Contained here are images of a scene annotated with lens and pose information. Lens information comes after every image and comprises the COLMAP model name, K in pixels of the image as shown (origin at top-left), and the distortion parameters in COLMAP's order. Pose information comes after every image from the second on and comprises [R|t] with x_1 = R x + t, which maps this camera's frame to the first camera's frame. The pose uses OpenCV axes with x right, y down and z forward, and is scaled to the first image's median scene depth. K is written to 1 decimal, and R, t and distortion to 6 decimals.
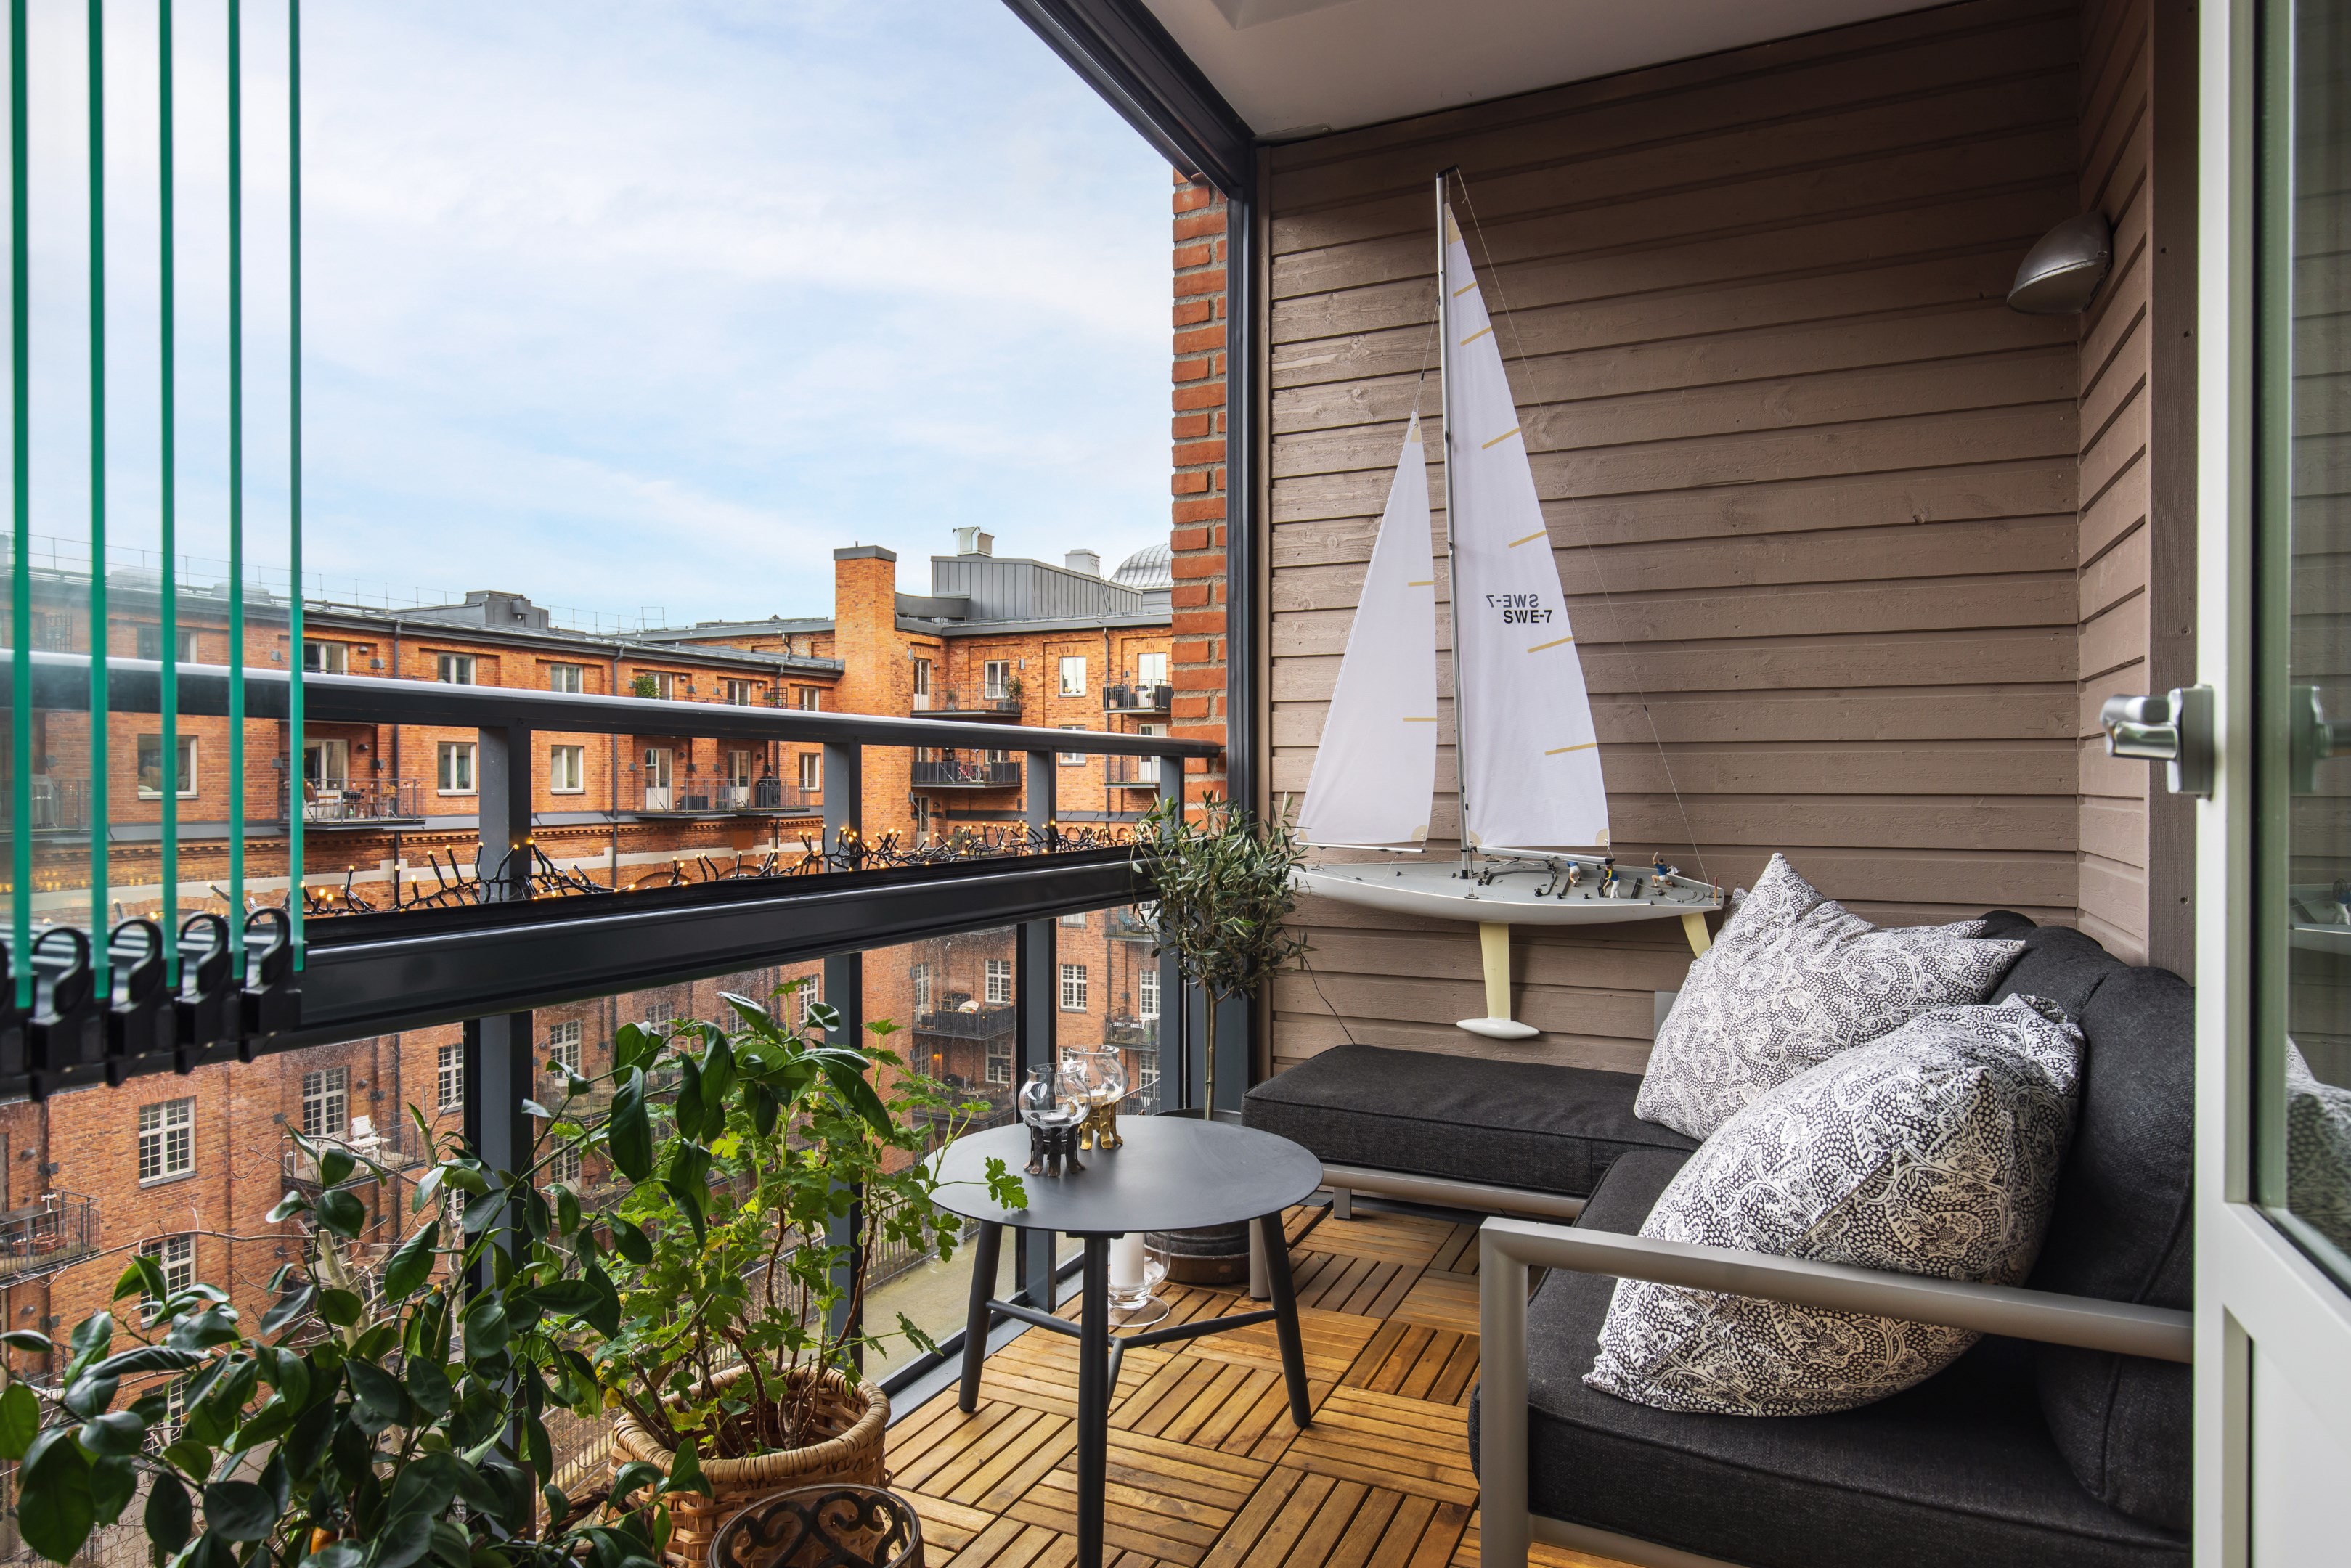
lens RADIAL K [[1336.9, 0, 1179.3], [0, 1336.9, 780.7], [0, 0, 1]] dist [-0.001900, 0.000078]
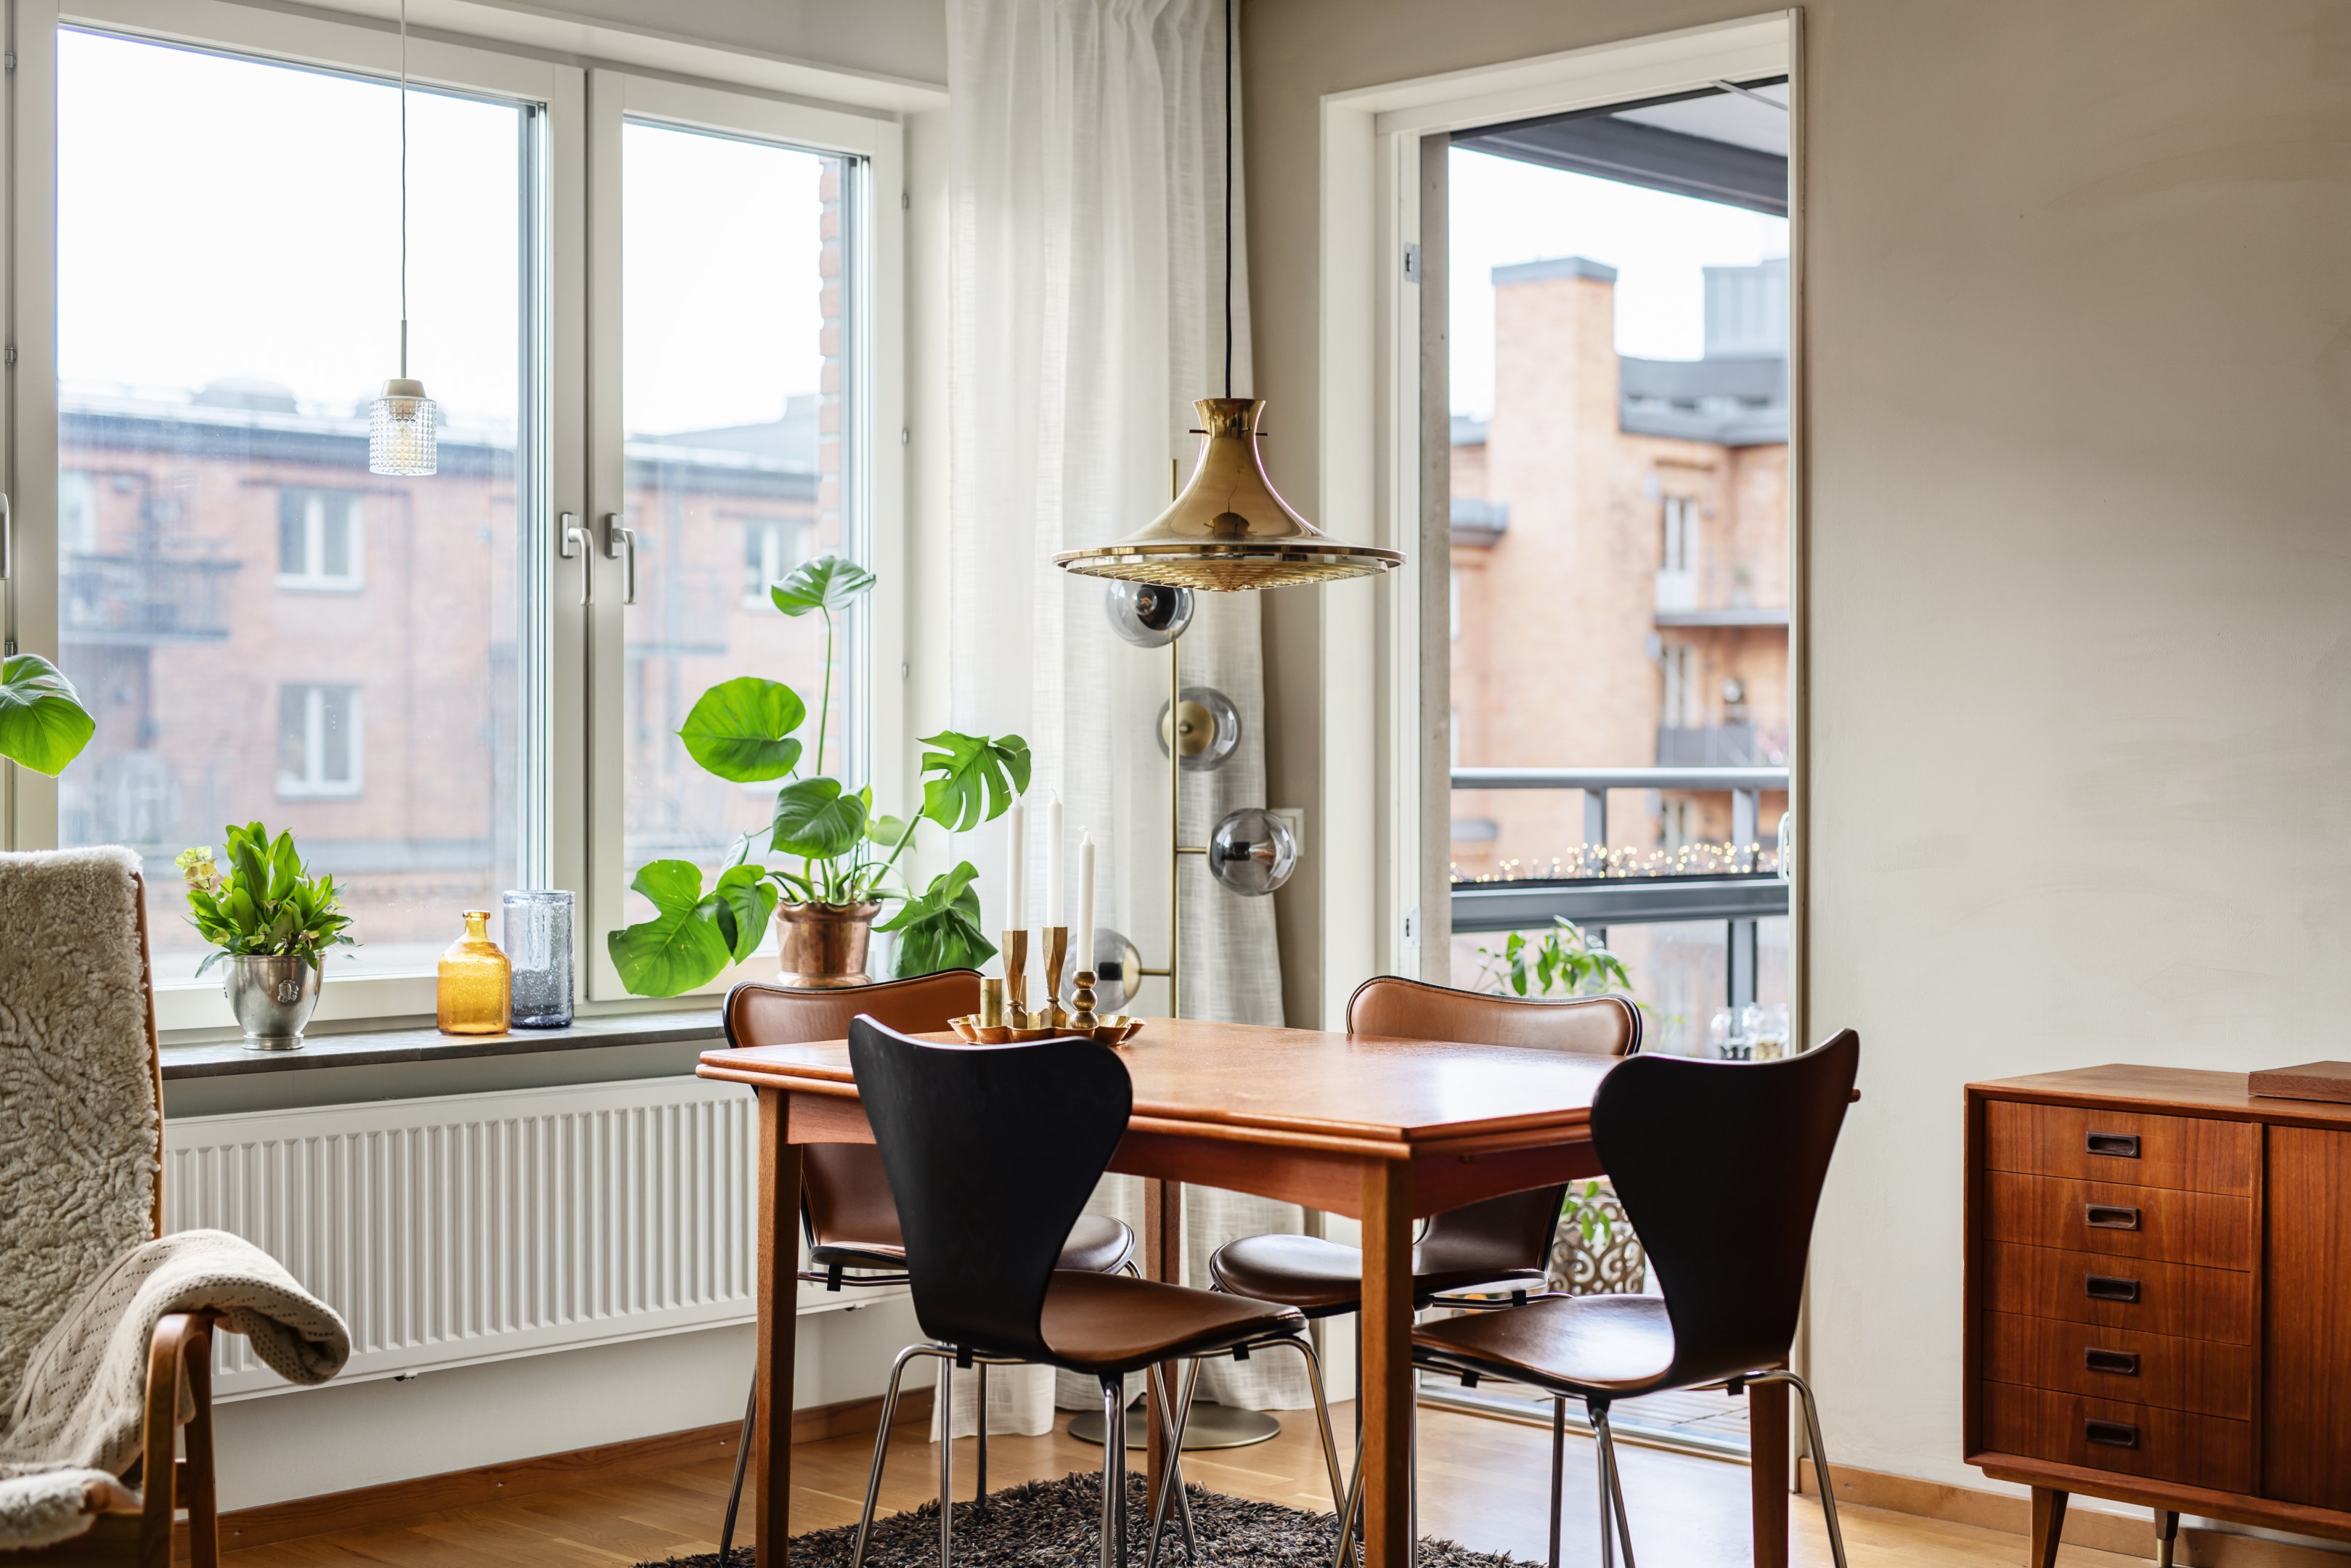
lens RADIAL K [[3394.5, 0, 1154.2], [0, 3394.5, 791.6], [0, 0, 1]] dist [0.012237, 0.000000]
pose [[0.941397, 0.005954, -0.337248, 0.033836], [-0.002389, 0.999937, 0.010986, -0.004016], [0.337293, -0.009536, 0.941352, -0.165395]]
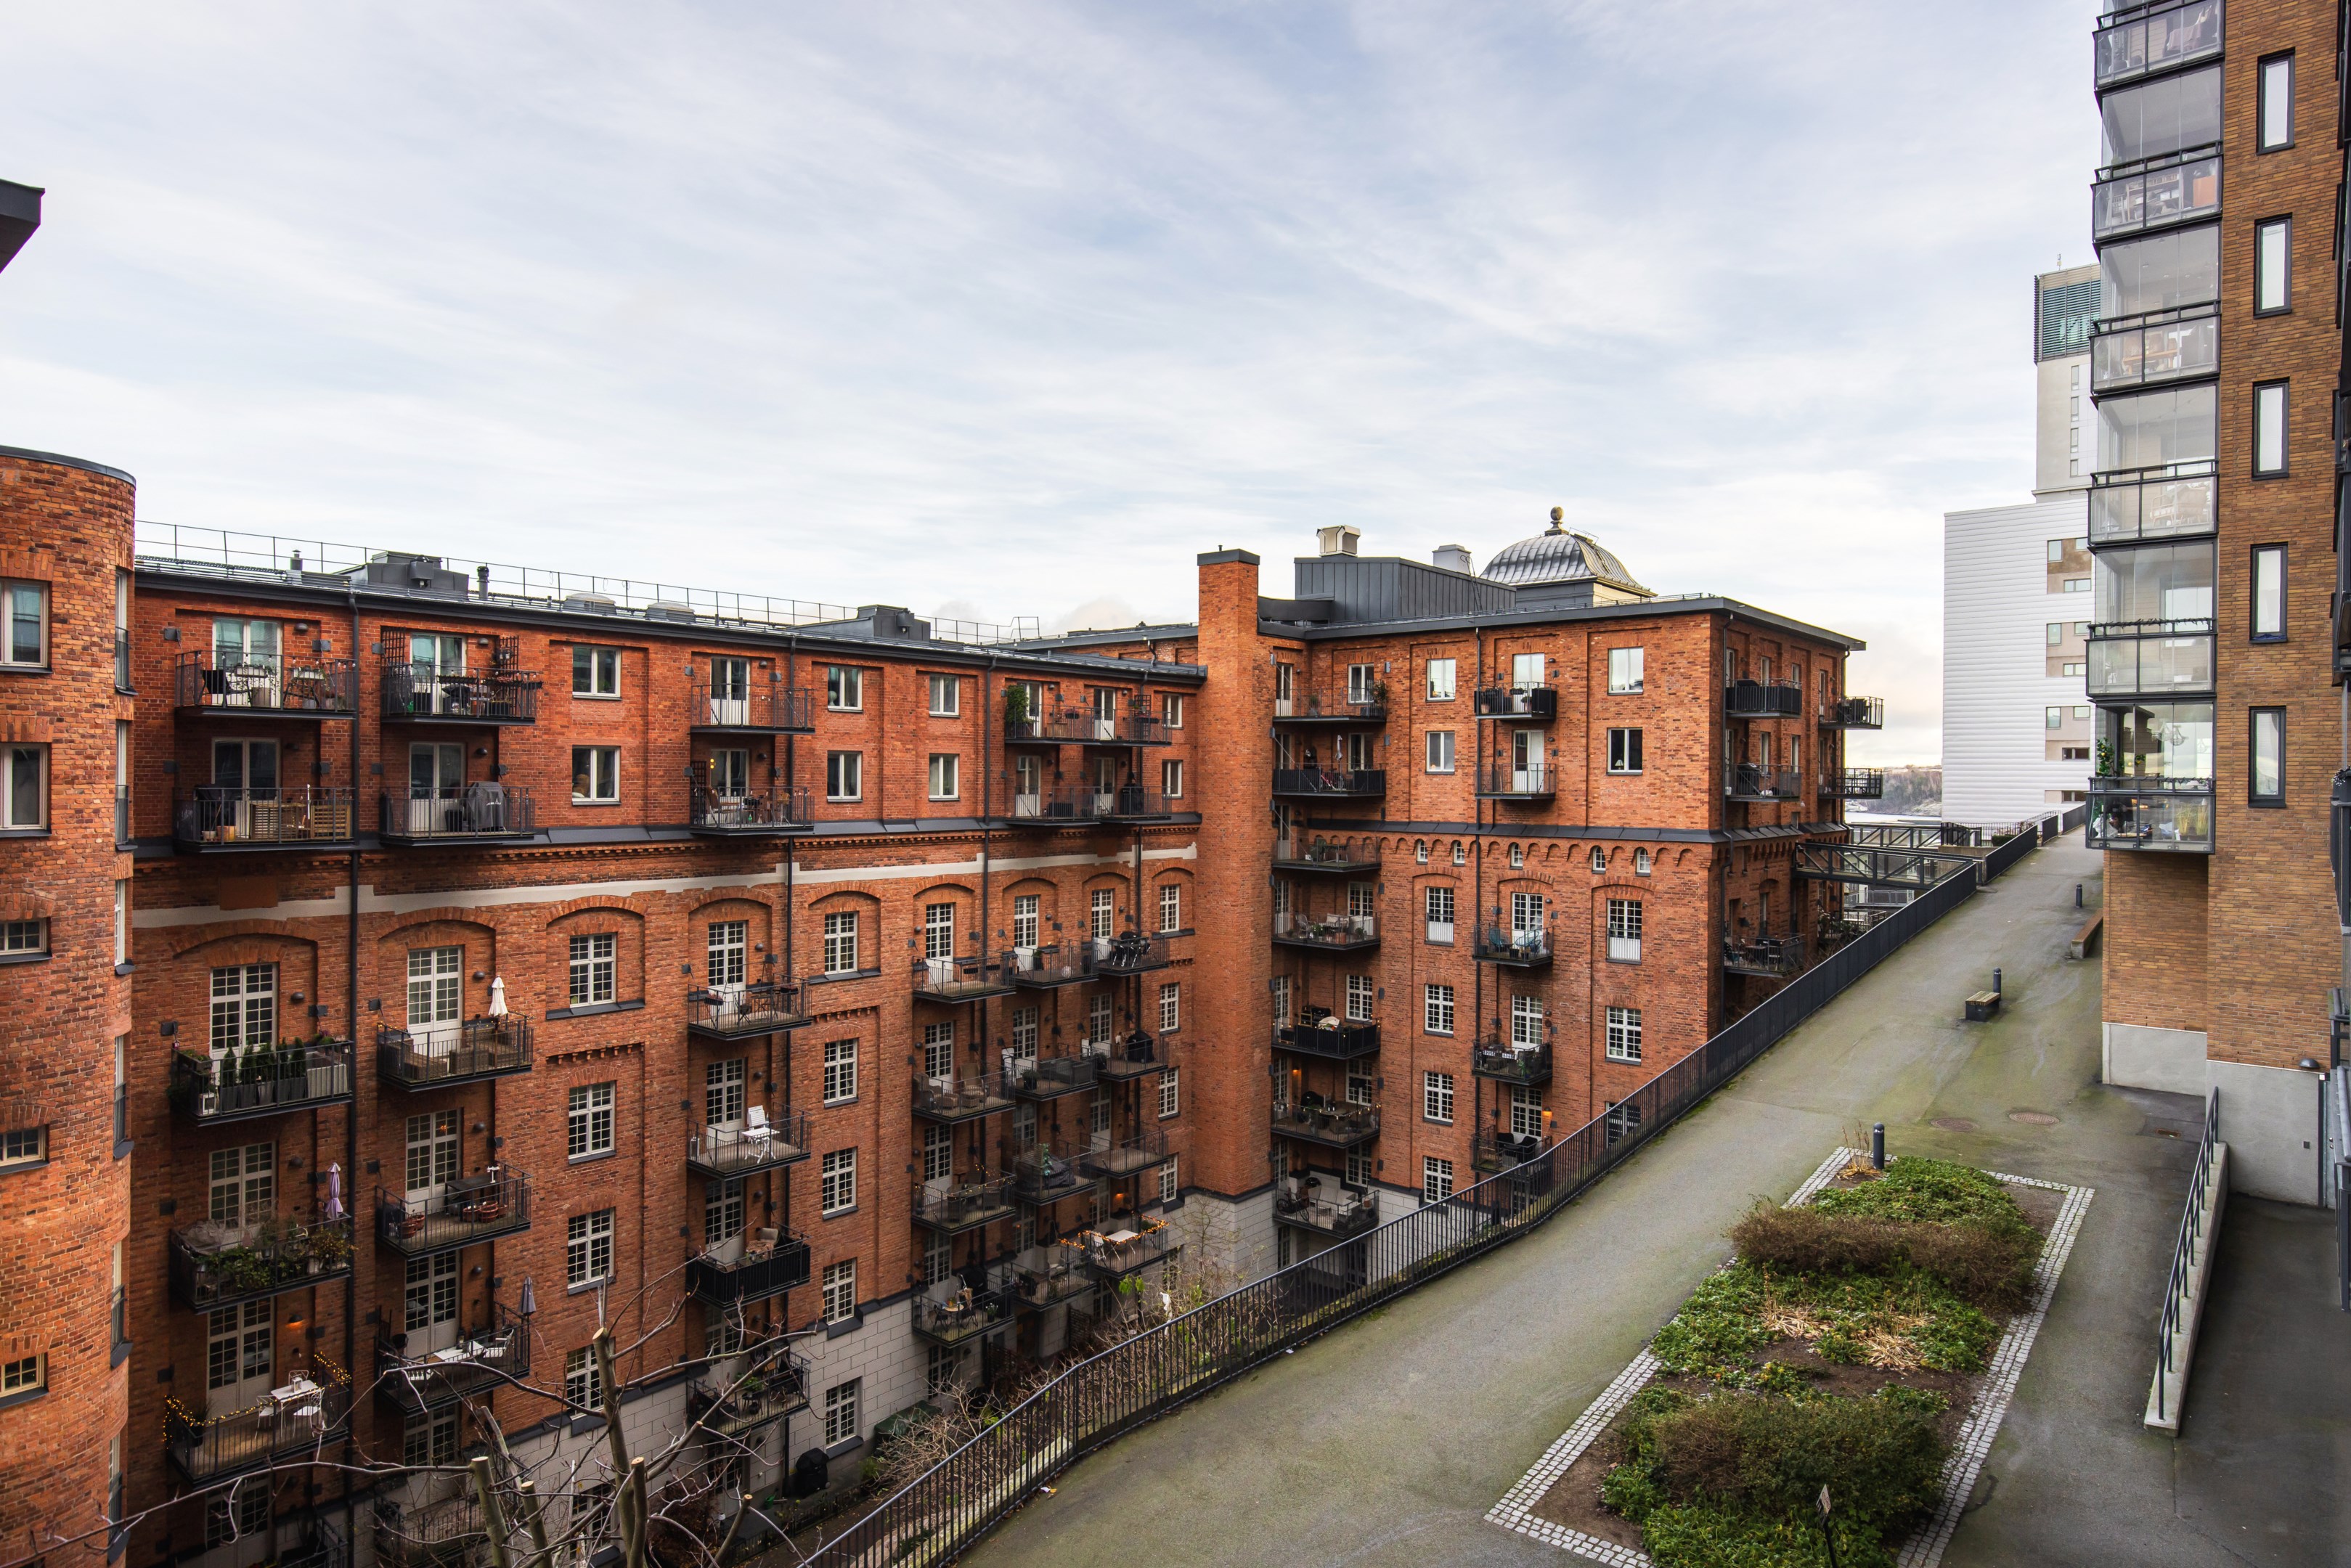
lens RADIAL K [[1268.2, 0, 1188.7], [0, 1268.2, 776.0], [0, 0, 1]] dist [0.008371, 0.001097]
pose [[0.964424, 0.008186, -0.264233, -0.016592], [-0.007862, 0.999966, 0.002285, -0.012252], [0.264243, -0.000127, 0.964456, 0.102192]]
